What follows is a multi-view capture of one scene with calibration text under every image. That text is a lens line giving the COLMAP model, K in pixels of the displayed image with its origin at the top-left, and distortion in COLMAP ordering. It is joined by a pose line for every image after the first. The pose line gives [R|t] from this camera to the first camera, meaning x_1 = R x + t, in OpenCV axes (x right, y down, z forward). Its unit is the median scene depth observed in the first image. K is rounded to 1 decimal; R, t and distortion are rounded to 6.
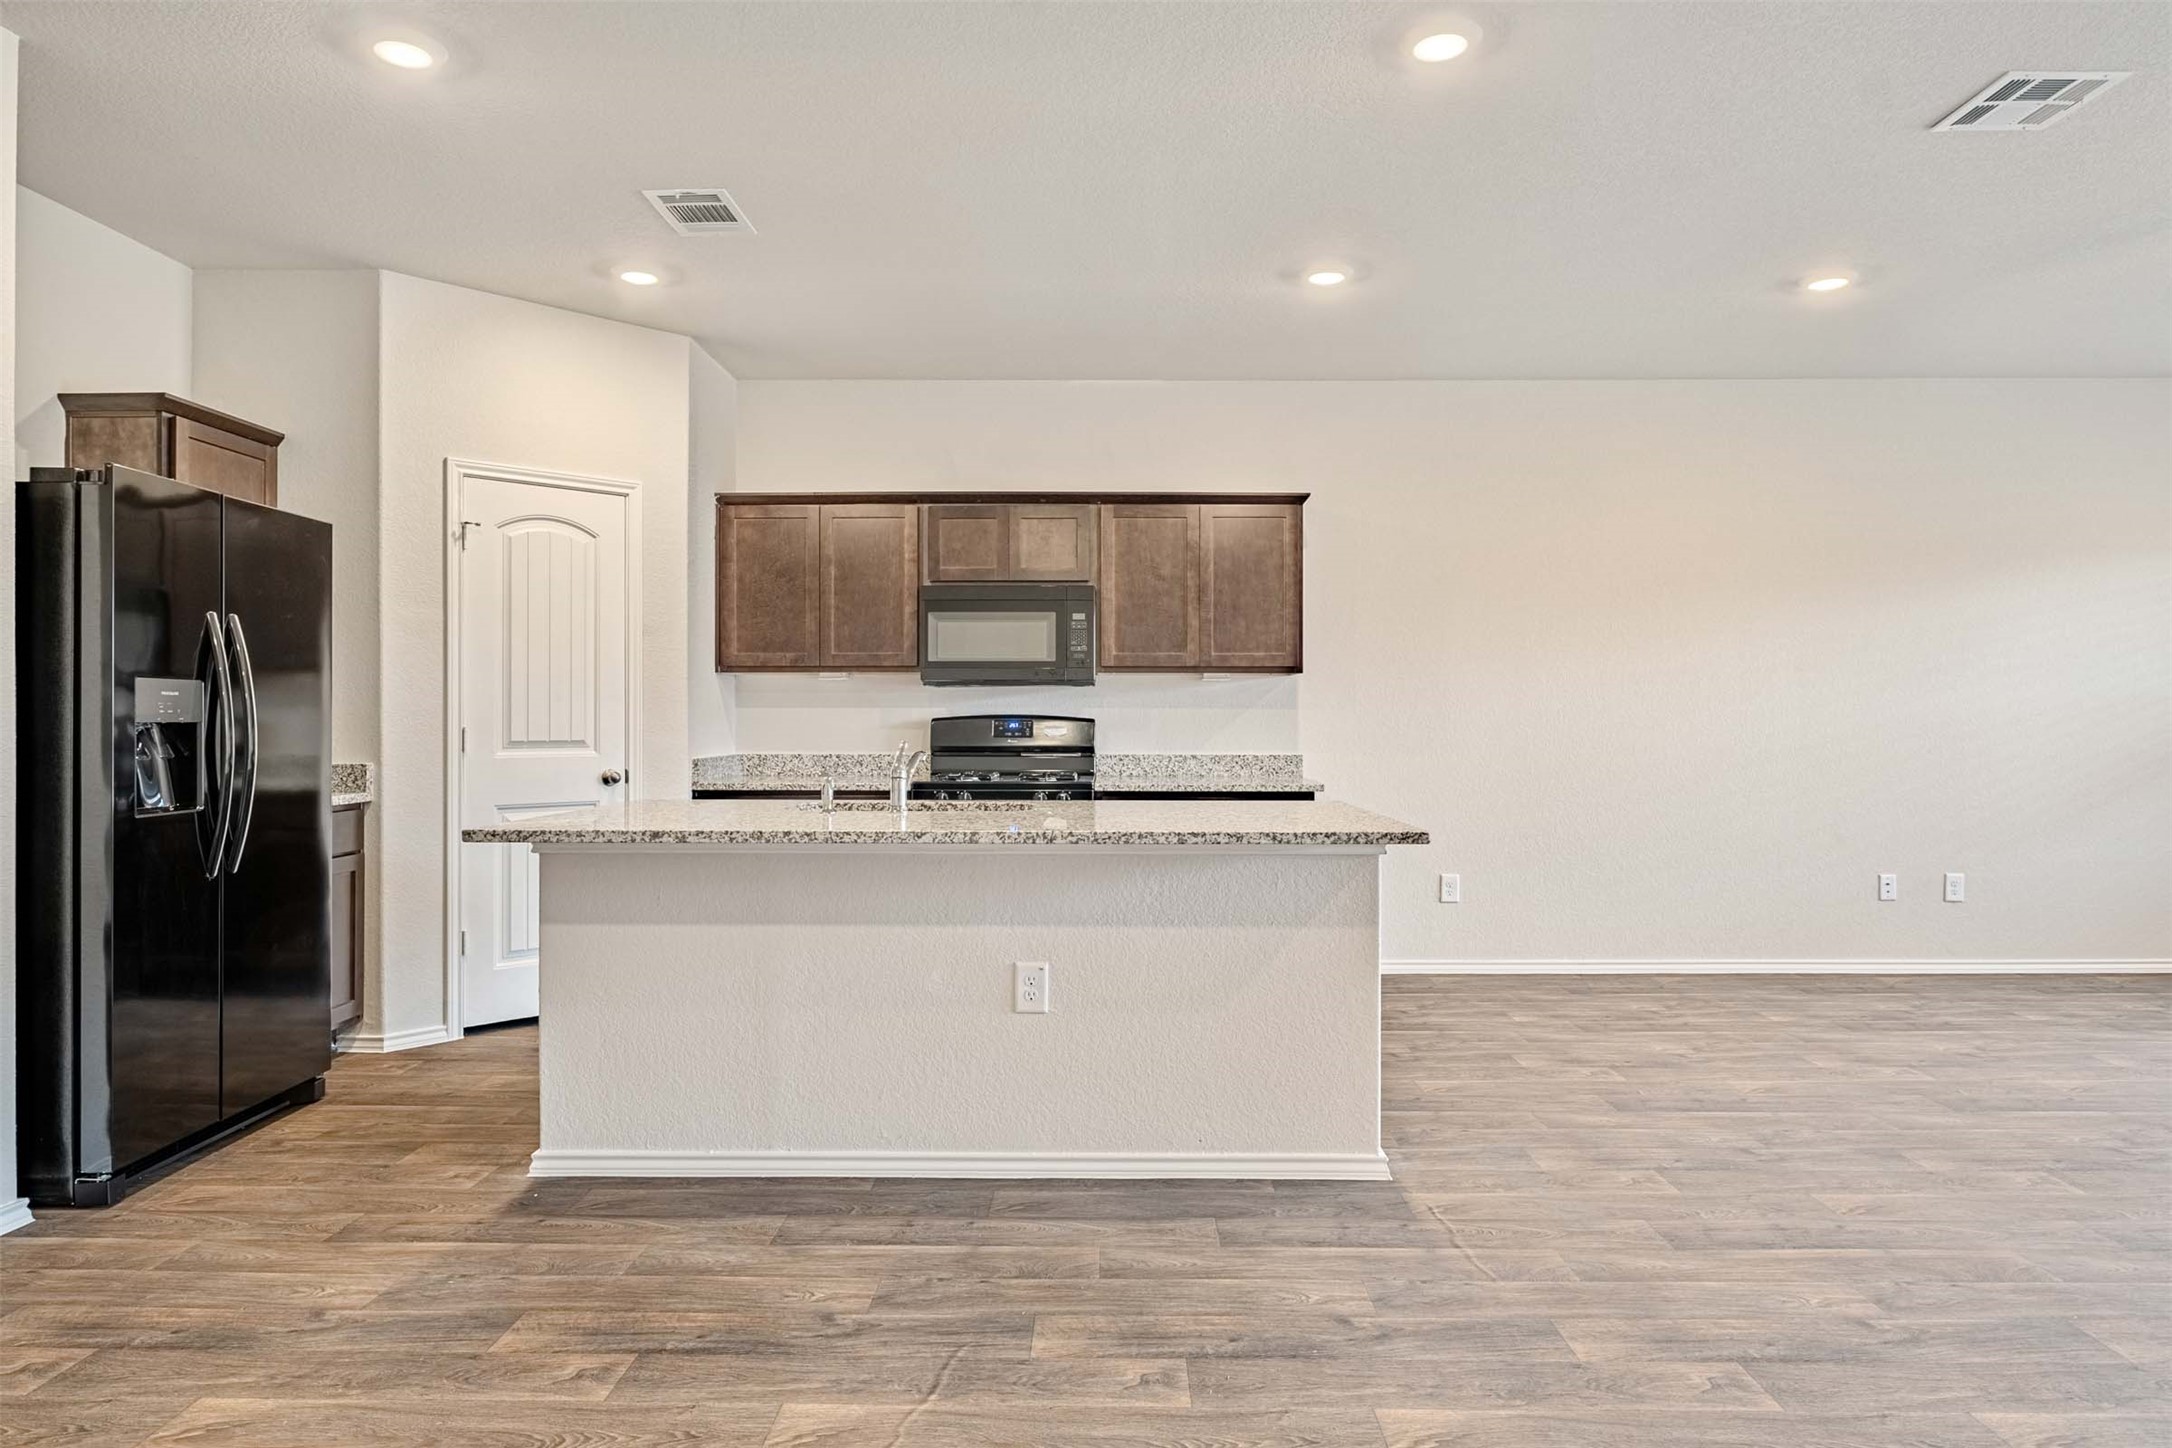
lens RADIAL K [[1308.1, 0, 1086.0], [0, 1308.1, 724.0], [0, 0, 1]] dist [-0.000316, -0.000108]
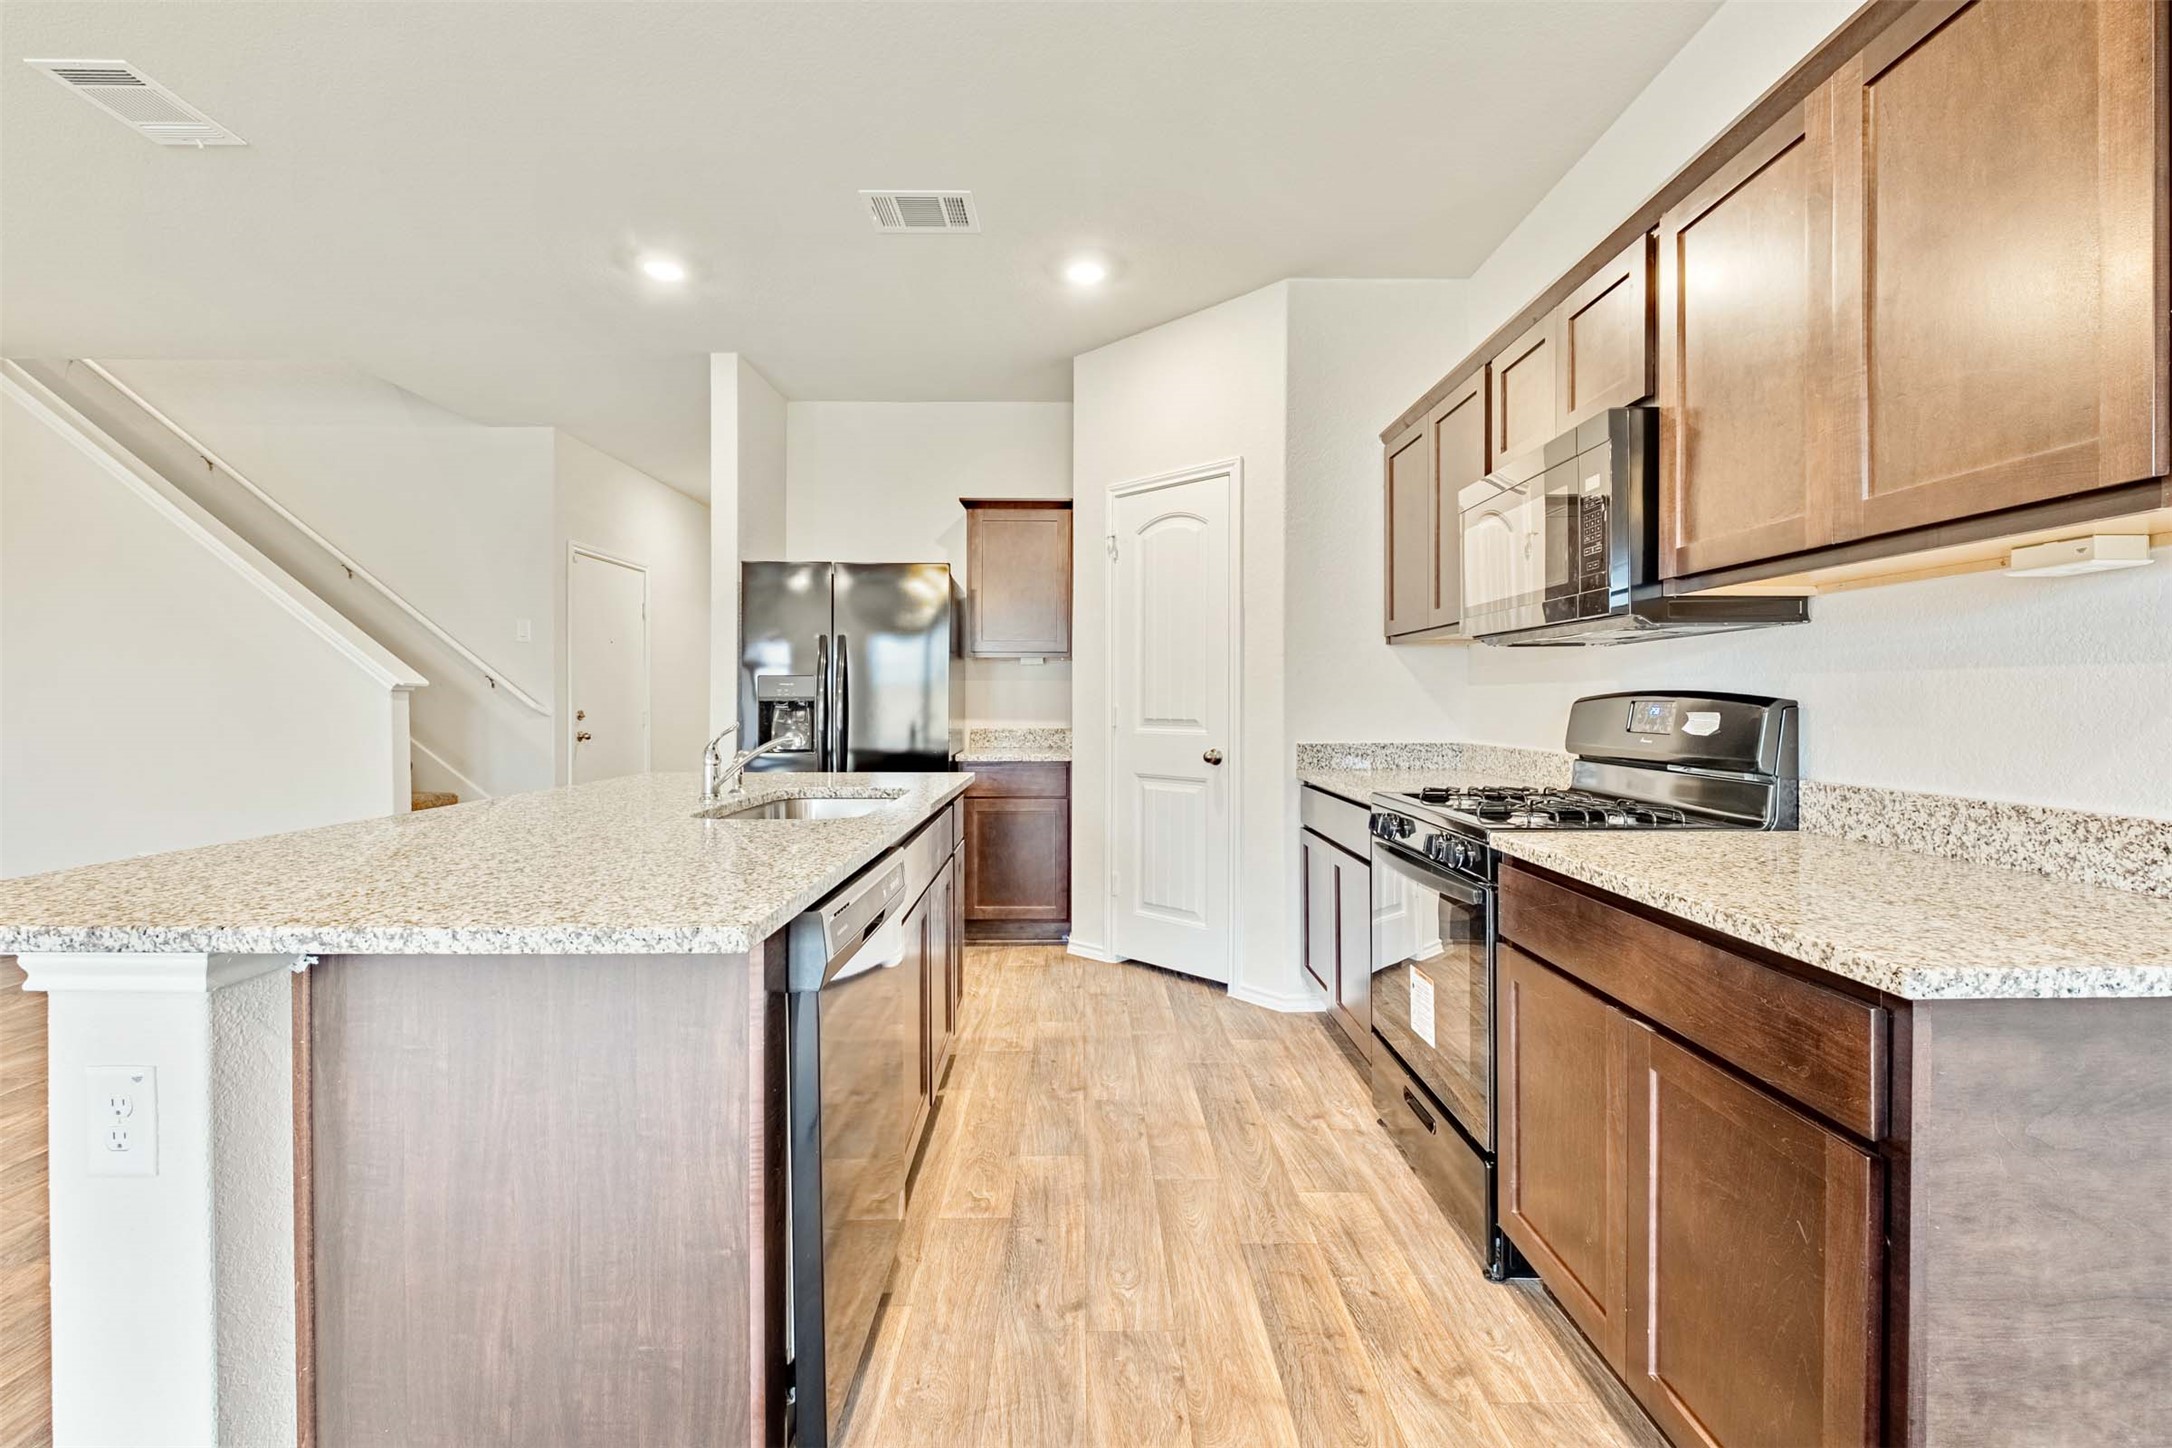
lens RADIAL K [[945.6, 0, 1089.0], [0, 945.6, 705.1], [0, 0, 1]] dist [0.000484, 0.000055]
pose [[0.009252, 0.003868, -0.999950, 0.363353], [-0.002037, 0.999991, 0.003849, -0.001891], [0.999955, 0.002001, 0.009259, 0.887136]]
